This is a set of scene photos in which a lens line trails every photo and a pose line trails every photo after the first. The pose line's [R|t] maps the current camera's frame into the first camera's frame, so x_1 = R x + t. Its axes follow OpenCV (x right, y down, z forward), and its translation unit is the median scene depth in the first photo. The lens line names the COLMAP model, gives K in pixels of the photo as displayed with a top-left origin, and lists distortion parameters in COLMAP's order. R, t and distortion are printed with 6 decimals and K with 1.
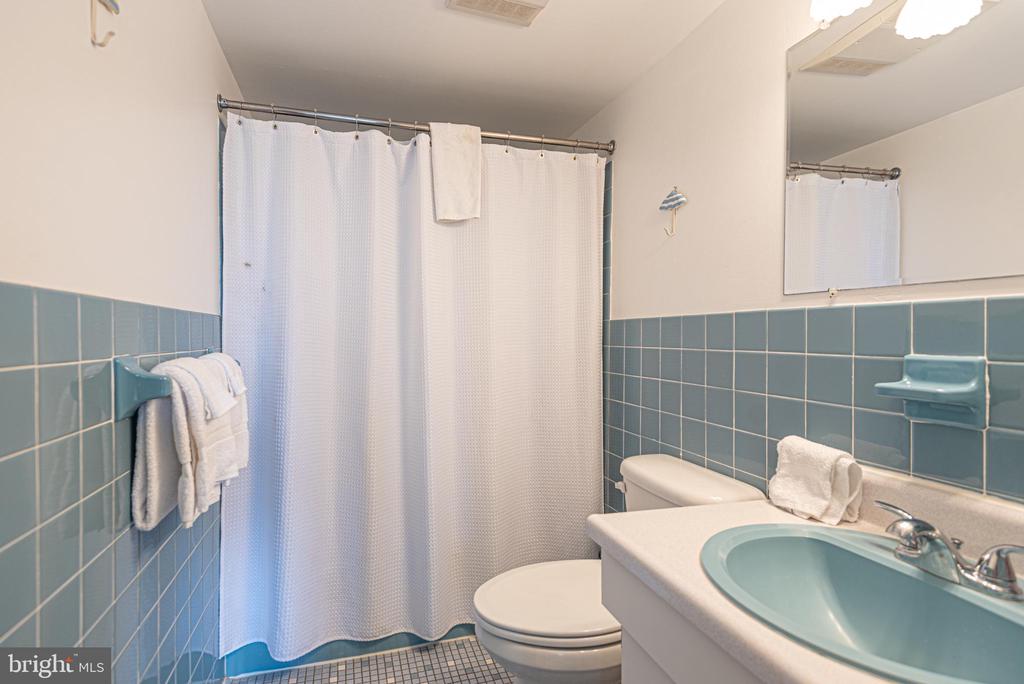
lens RADIAL K [[468.3, 0, 512.9], [0, 468.3, 344.3], [0, 0, 1]] dist [0.015857, -0.009821]
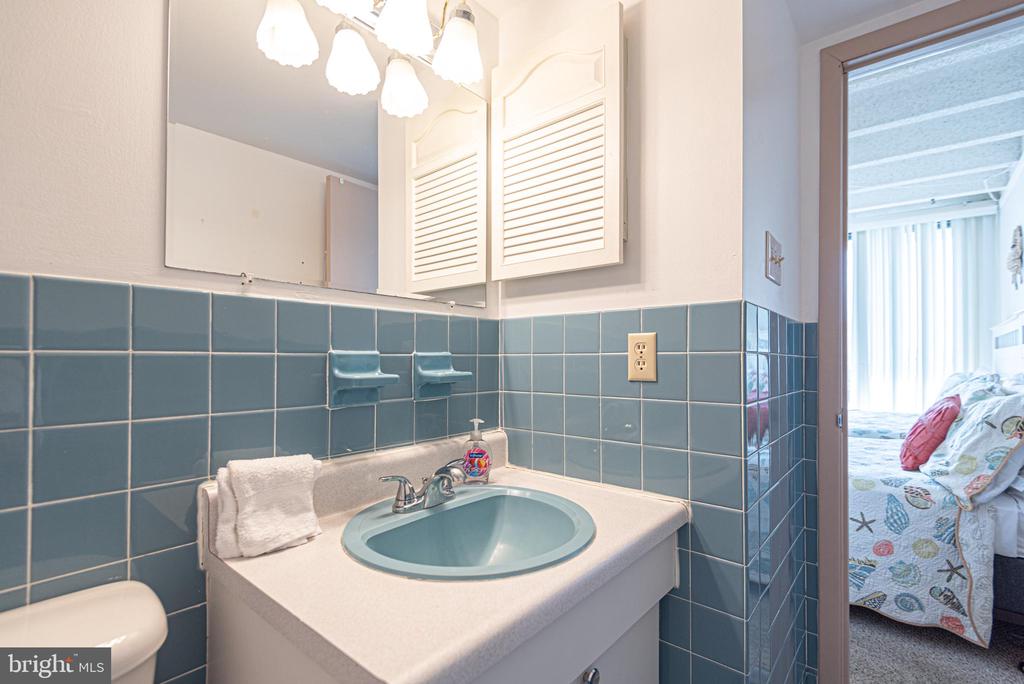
lens RADIAL K [[468.3, 0, 512.3], [0, 468.3, 347.8], [0, 0, 1]] dist [0.015857, -0.009821]
pose [[-0.501836, -0.002547, 0.864959, -0.184651], [-0.000483, 0.999996, 0.002665, 0.006222], [-0.864963, 0.000920, -0.501835, 0.647013]]
